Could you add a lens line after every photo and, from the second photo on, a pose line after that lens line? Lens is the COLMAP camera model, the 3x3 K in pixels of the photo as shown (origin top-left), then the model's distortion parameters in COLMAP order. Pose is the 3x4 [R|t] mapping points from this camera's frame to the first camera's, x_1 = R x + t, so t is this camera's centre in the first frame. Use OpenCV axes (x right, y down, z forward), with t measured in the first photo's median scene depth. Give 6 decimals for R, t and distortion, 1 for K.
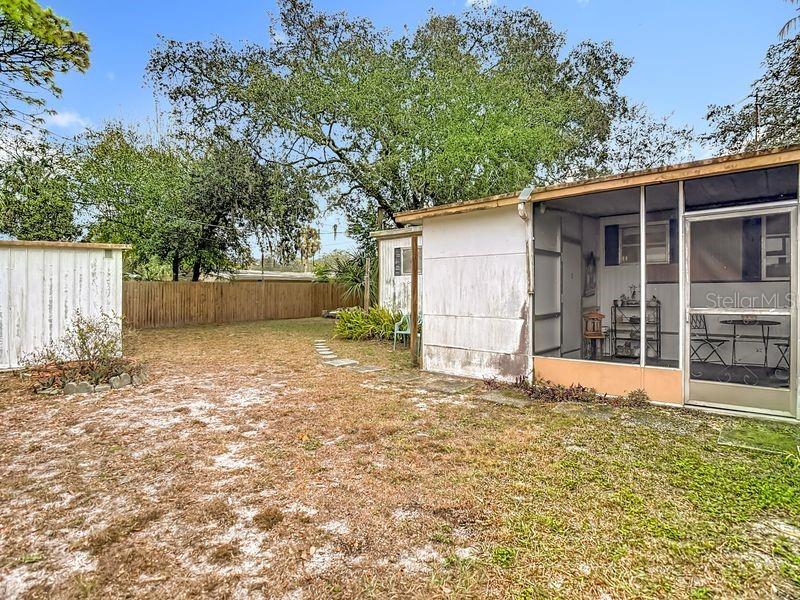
lens RADIAL K [[421.8, 0, 404.2], [0, 421.8, 301.6], [0, 0, 1]] dist [-0.013931, -0.001415]
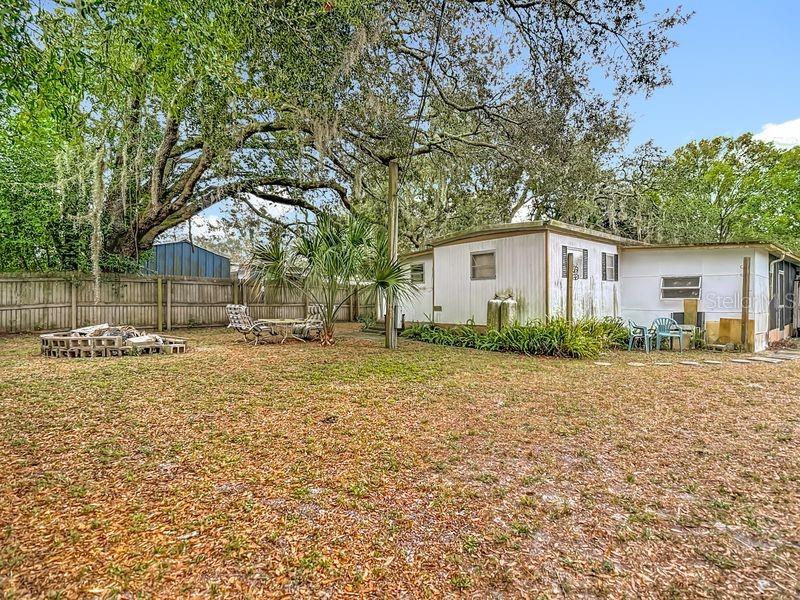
lens RADIAL K [[421.8, 0, 404.2], [0, 421.8, 301.6], [0, 0, 1]] dist [-0.013931, -0.001415]
pose [[0.118205, 0.008273, 0.992955, -1.623269], [0.016870, 0.999804, -0.010338, -0.019211], [-0.992846, 0.017973, 0.118043, 2.135899]]
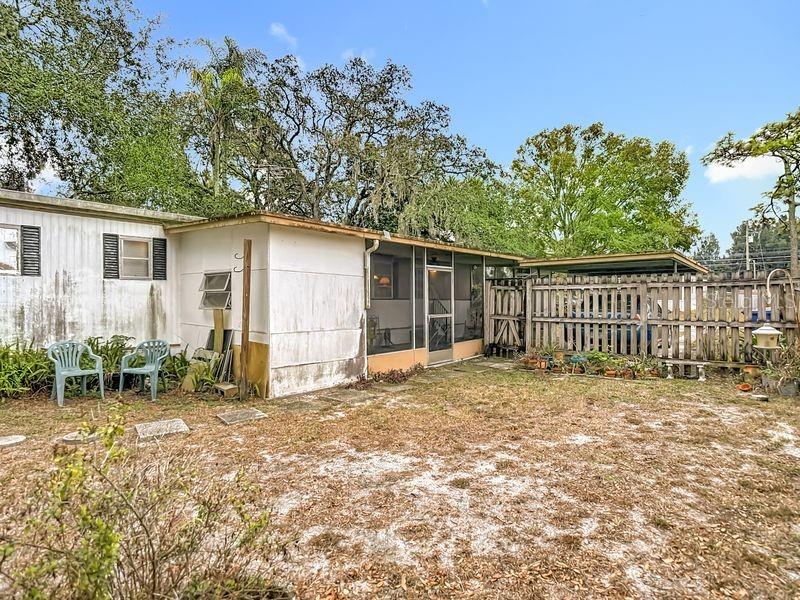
lens RADIAL K [[421.8, 0, 404.2], [0, 421.8, 301.6], [0, 0, 1]] dist [-0.013931, -0.001415]
pose [[0.001729, 0.002671, 0.999995, -0.943594], [0.018056, 0.999833, -0.002702, -0.032127], [-0.999835, 0.018060, 0.001680, 0.836491]]
